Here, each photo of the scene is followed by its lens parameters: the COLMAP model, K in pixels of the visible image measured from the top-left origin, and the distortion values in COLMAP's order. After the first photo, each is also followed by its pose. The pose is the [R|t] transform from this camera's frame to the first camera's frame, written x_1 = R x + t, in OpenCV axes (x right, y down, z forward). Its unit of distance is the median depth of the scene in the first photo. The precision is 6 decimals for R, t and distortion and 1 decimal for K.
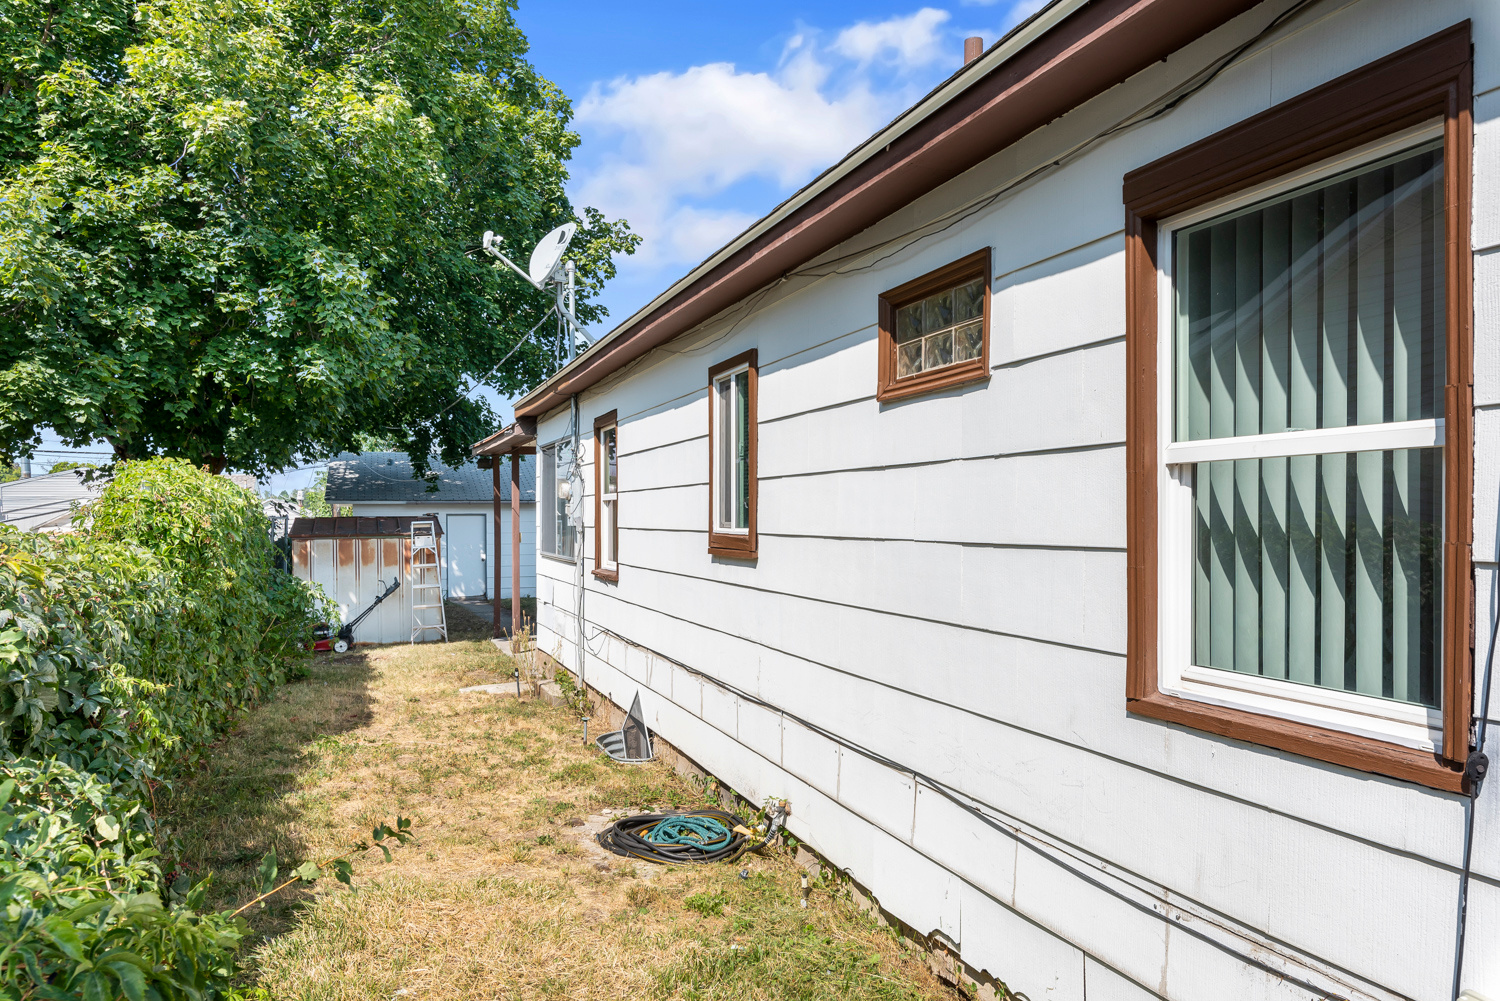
lens RADIAL K [[991.2, 0, 748.4], [0, 991.2, 517.0], [0, 0, 1]] dist [-0.006849, -0.054952]
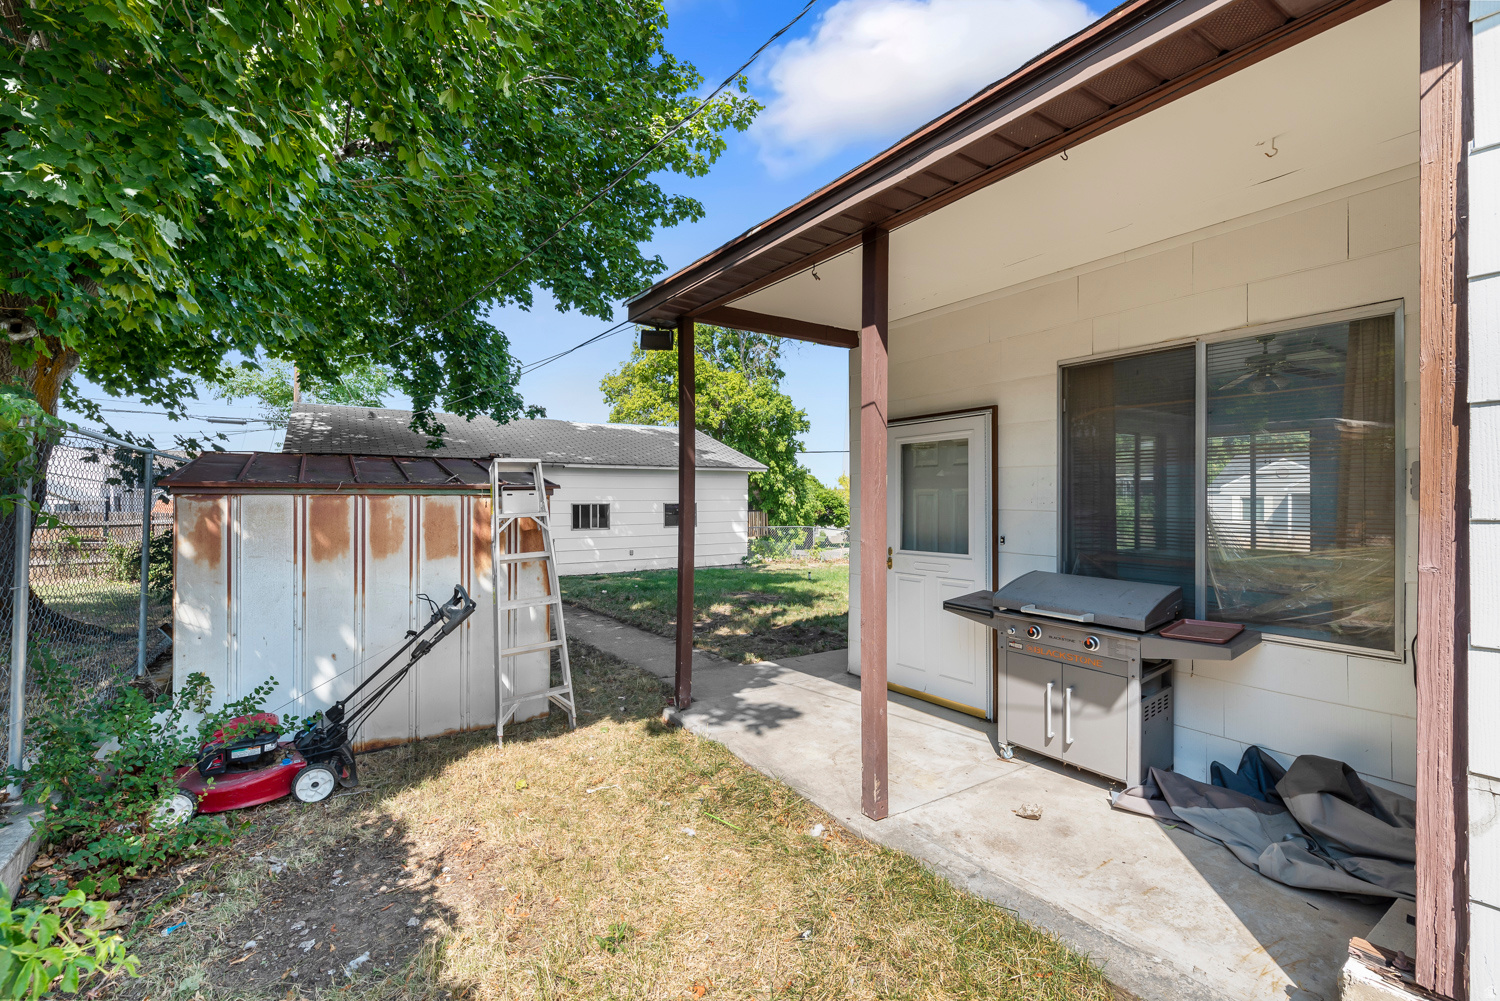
lens RADIAL K [[659.3, 0, 750.0], [0, 659.3, 500.5], [0, 0, 1]] dist [-0.001505, -0.000584]
pose [[0.978676, 0.015994, 0.204789, -0.295705], [-0.016413, 0.999865, 0.000347, 0.021950], [-0.204756, -0.003700, 0.978806, 0.703509]]
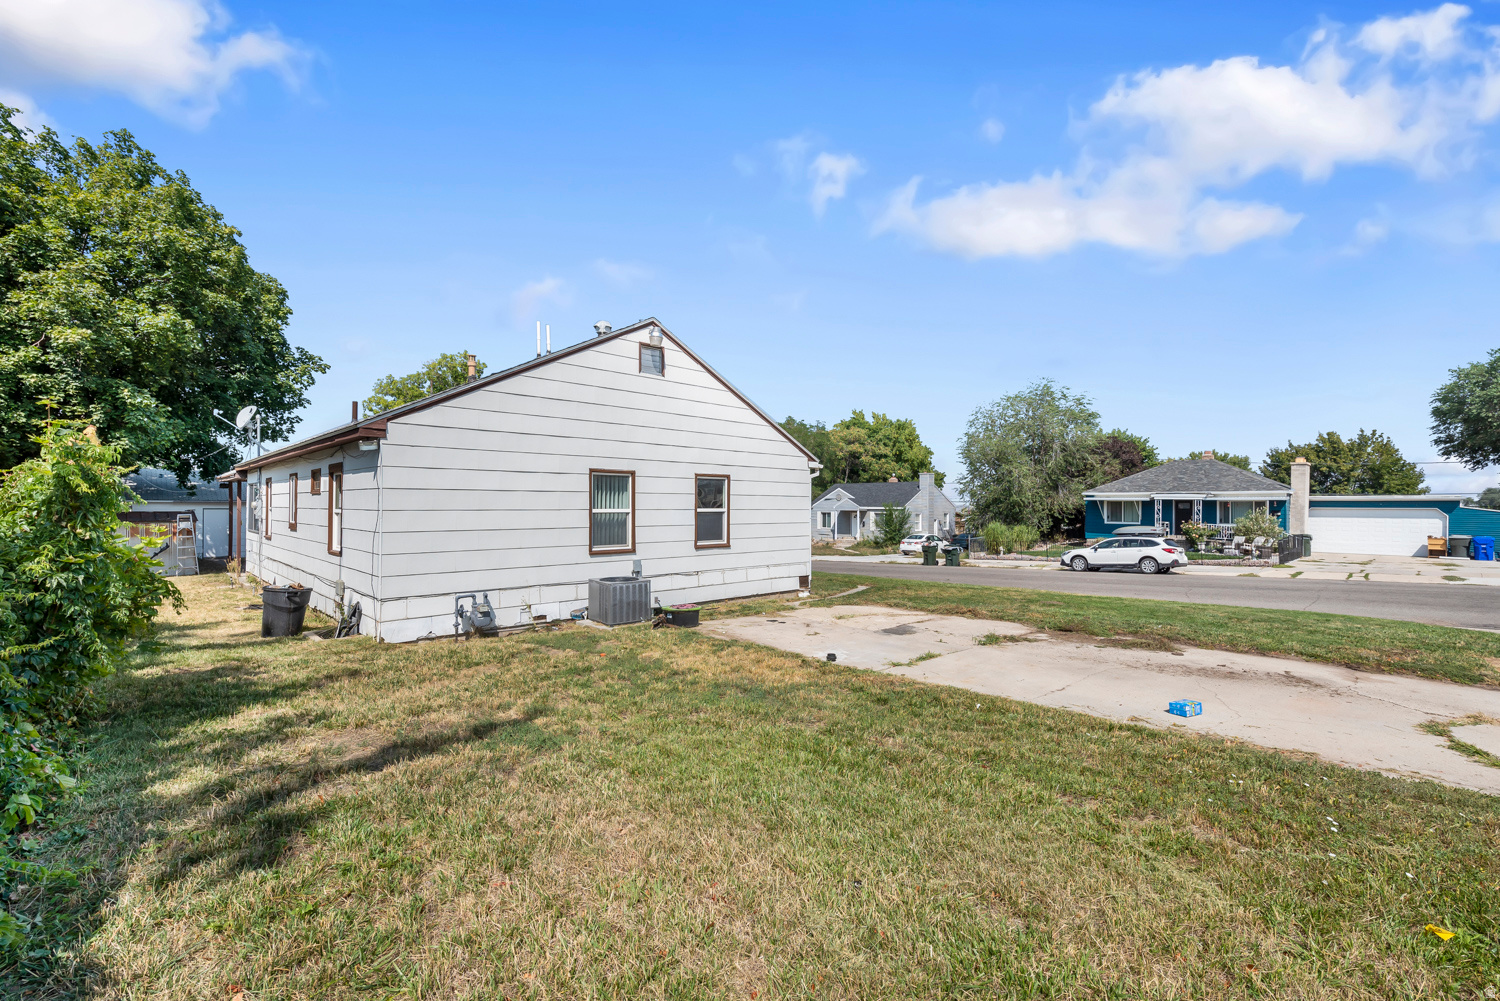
lens RADIAL K [[659.3, 0, 750.0], [0, 659.3, 500.5], [0, 0, 1]] dist [-0.001505, -0.000584]
pose [[0.923726, 0.013506, 0.382815, 0.220238], [-0.008832, 0.999864, -0.013963, -0.015520], [-0.382951, 0.009517, 0.923720, -0.678682]]
